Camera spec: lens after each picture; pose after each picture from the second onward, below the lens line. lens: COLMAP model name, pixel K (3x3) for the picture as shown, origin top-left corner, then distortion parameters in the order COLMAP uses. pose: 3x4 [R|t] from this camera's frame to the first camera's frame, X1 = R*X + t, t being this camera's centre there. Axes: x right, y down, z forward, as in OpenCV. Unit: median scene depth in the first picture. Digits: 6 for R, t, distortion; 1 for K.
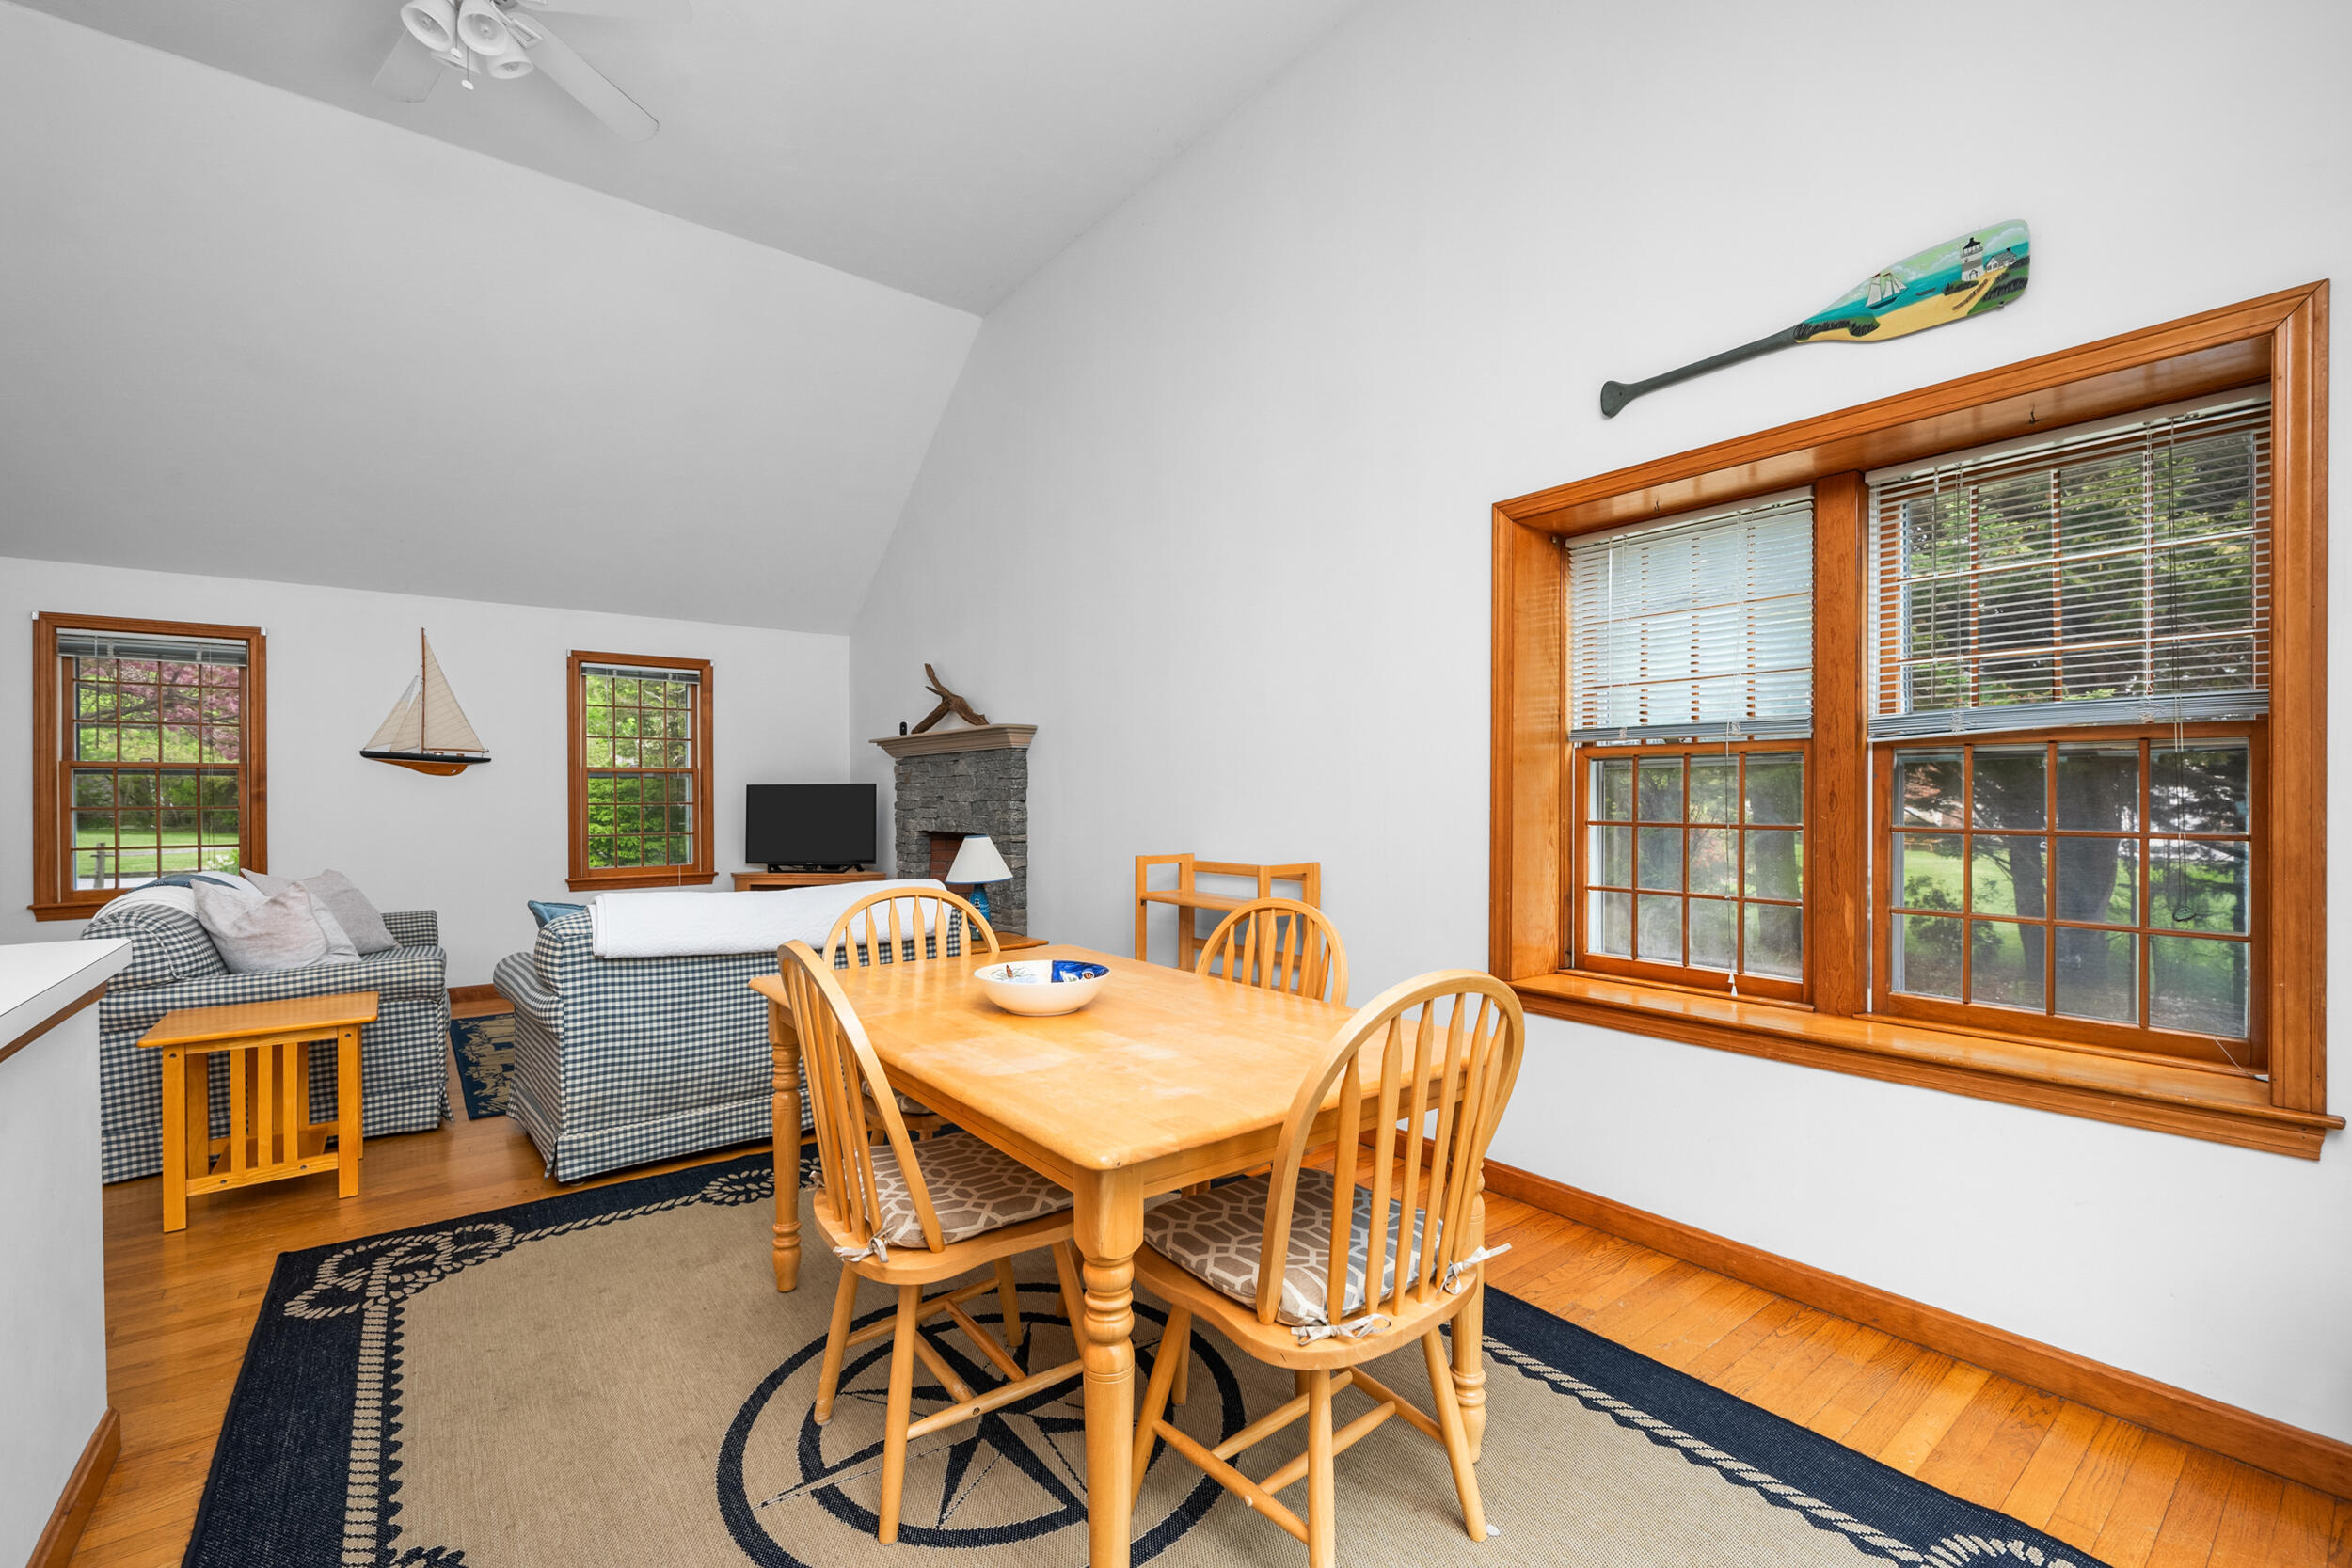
lens RADIAL K [[993.0, 0, 1172.8], [0, 993.0, 796.0], [0, 0, 1]] dist [-0.001309, -0.000390]
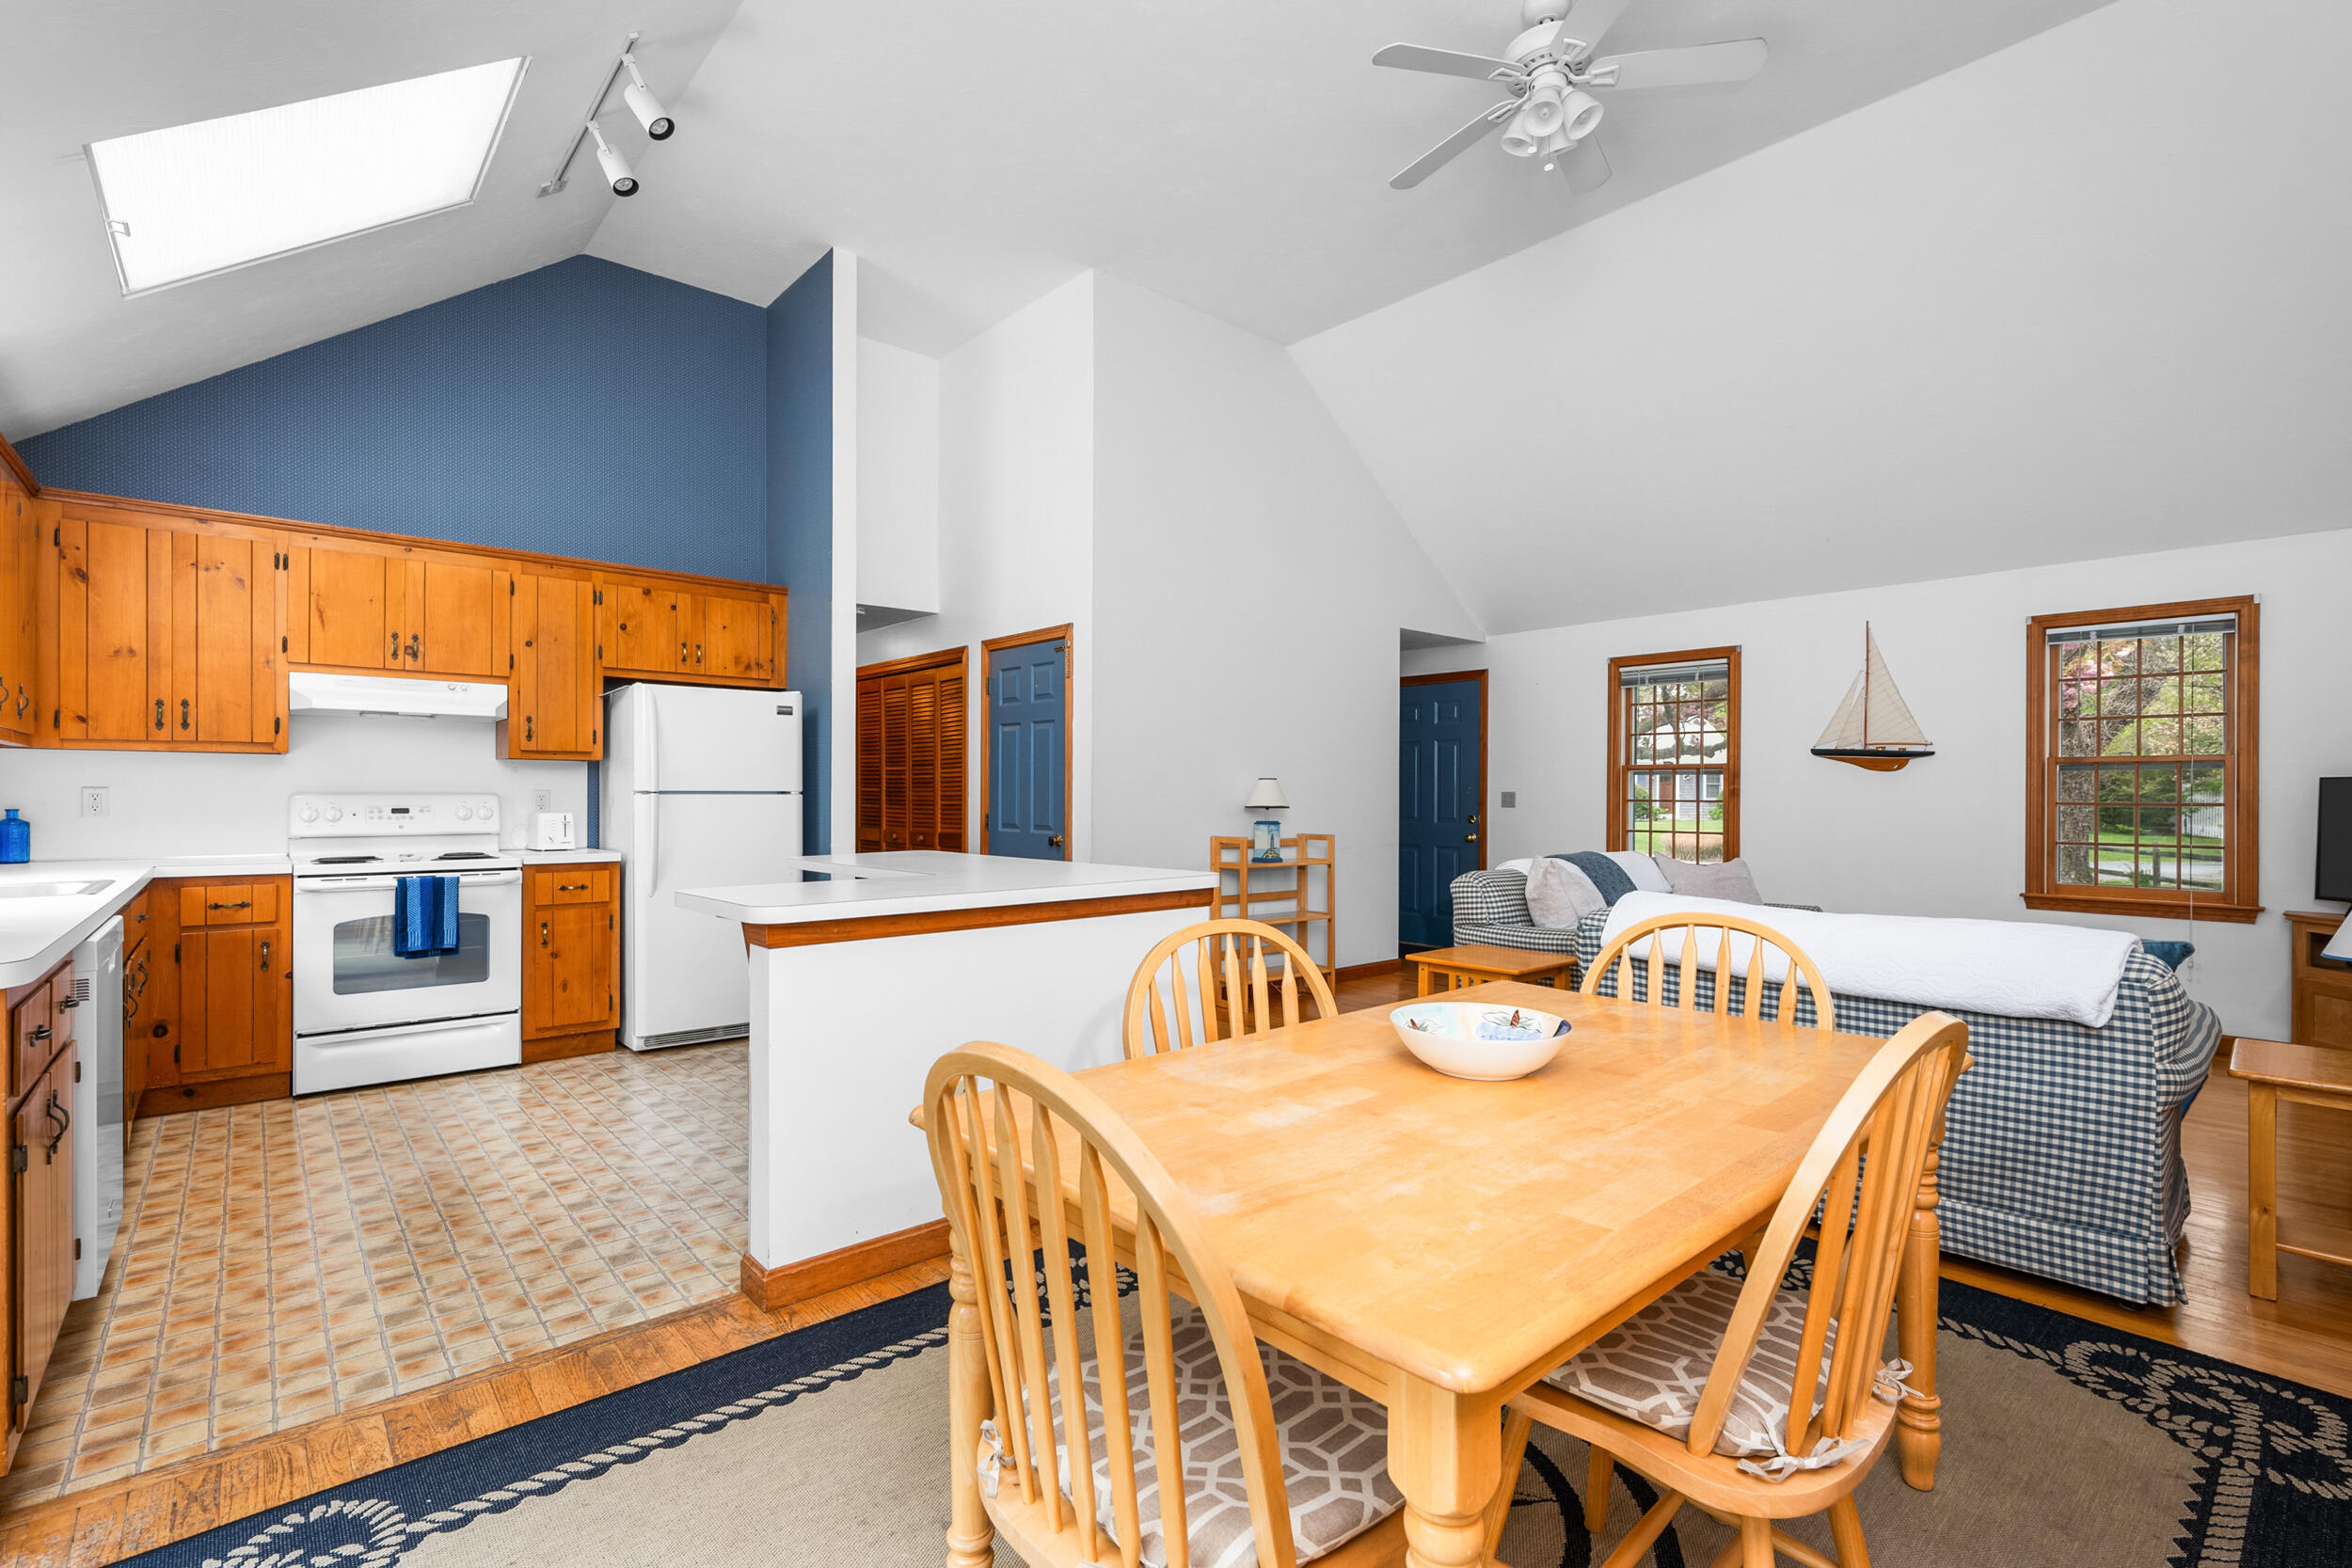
lens RADIAL K [[1048.9, 0, 1171.9], [0, 1048.9, 792.8], [0, 0, 1]] dist [-0.000003, -0.000219]
pose [[0.066039, 0.004397, -0.997807, 0.239464], [-0.004768, 0.999980, 0.004091, -0.000764], [0.997806, 0.004488, 0.066059, 0.254776]]
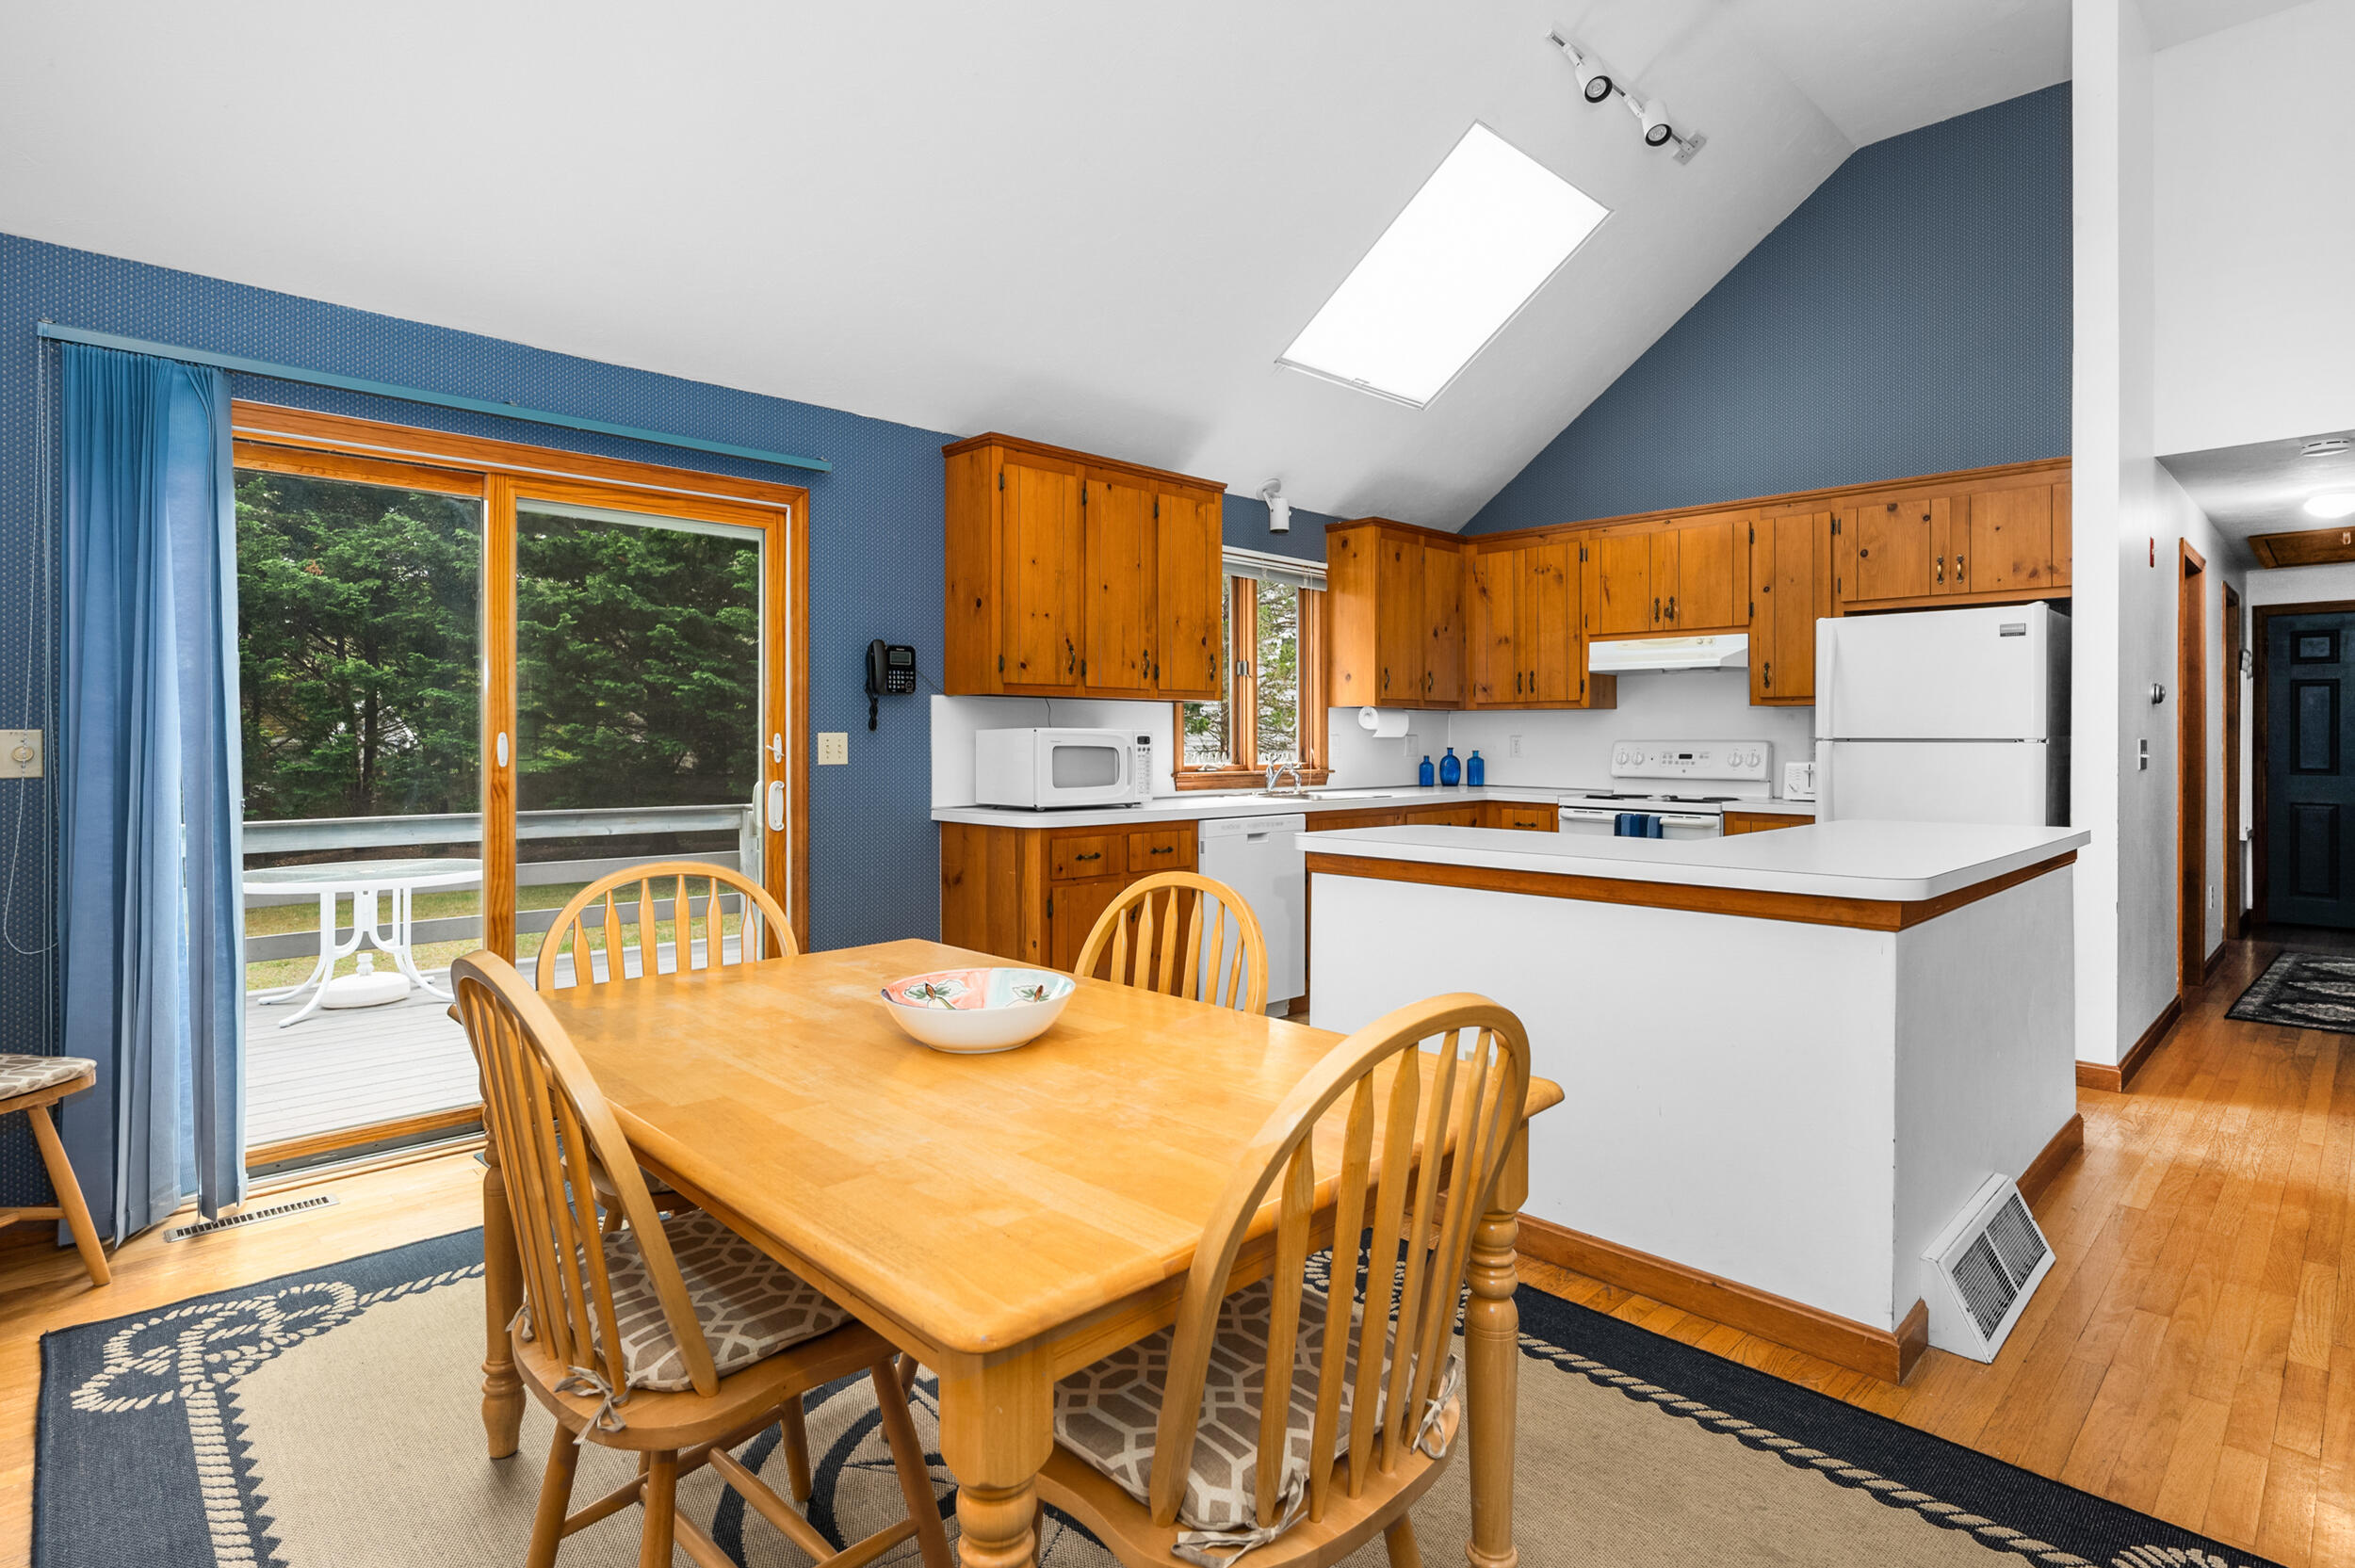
lens RADIAL K [[1176.9, 0, 1179.9], [0, 1176.9, 746.9], [0, 0, 1]] dist [-0.019542, 0.000164]
pose [[-0.993728, 0.002423, -0.111795, -0.076943], [0.001341, 0.999952, 0.009748, 0.000736], [0.111813, 0.009537, -0.993683, 0.675281]]
